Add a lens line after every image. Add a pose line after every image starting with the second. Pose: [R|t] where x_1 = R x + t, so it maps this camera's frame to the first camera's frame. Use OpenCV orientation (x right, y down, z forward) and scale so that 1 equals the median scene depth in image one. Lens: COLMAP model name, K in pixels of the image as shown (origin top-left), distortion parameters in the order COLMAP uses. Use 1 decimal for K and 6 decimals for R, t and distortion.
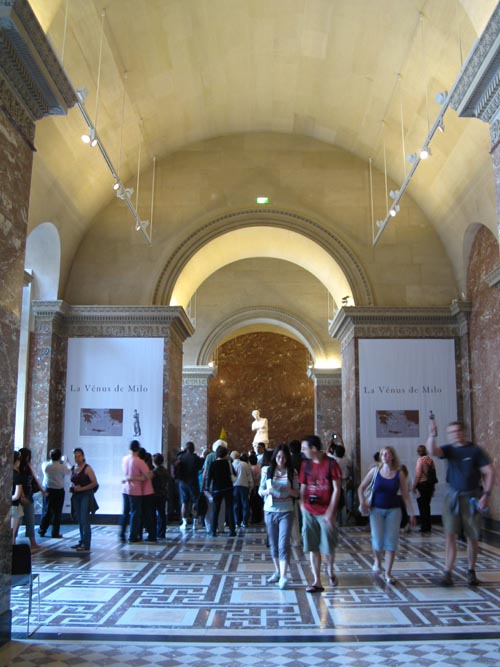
lens RADIAL K [[673.9, 0, 257.6], [0, 673.9, 340.4], [0, 0, 1]] dist [-0.193450, 0.199740]
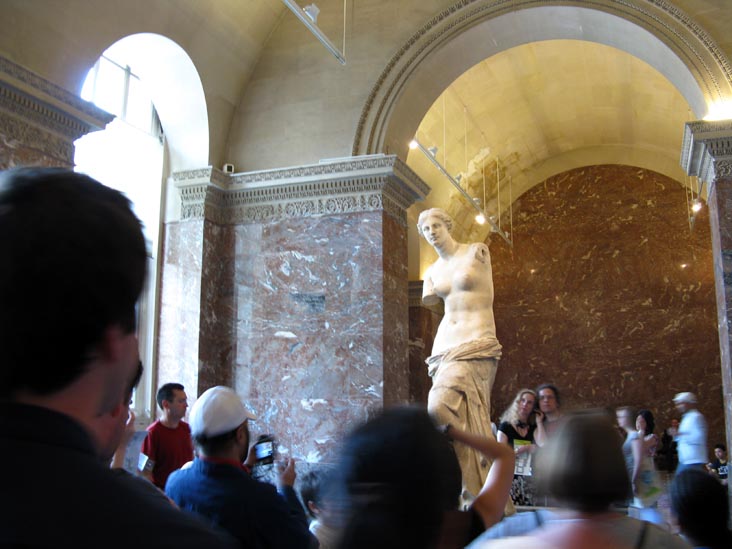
lens RADIAL K [[754.5, 0, 376.2], [0, 754.5, 271.1], [0, 0, 1]] dist [-0.198384, 0.222466]
pose [[0.941693, -0.062629, -0.330593, 0.048303], [0.061141, 0.998018, -0.014910, 0.102737], [0.330871, -0.006172, 0.943656, 0.616942]]
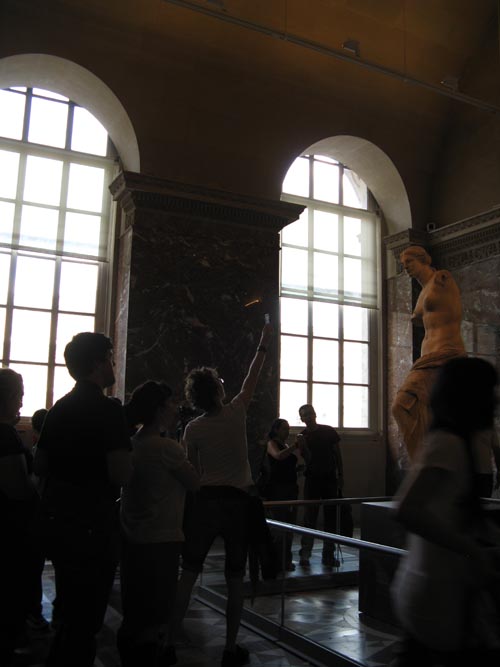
lens RADIAL K [[686.6, 0, 259.4], [0, 686.6, 341.6], [0, 0, 1]] dist [-0.196554, 0.210936]
pose [[0.476812, -0.117546, -0.871111, 0.162863], [0.133827, 0.989173, -0.060225, 0.121208], [0.868758, -0.087862, 0.487380, 0.659127]]
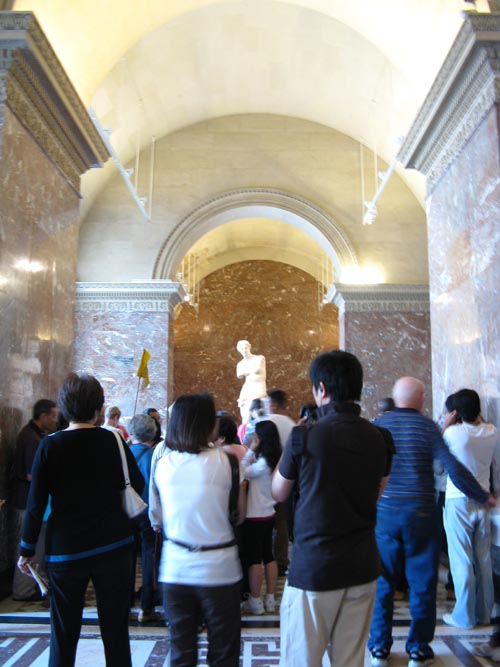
lens RADIAL K [[687.5, 0, 259.3], [0, 687.5, 337.1], [0, 0, 1]] dist [-0.198384, 0.222466]
pose [[0.999986, 0.001251, 0.005101, 0.005643], [-0.001461, 0.999144, 0.041353, 0.063396], [-0.005045, -0.041360, 0.999132, 0.358388]]
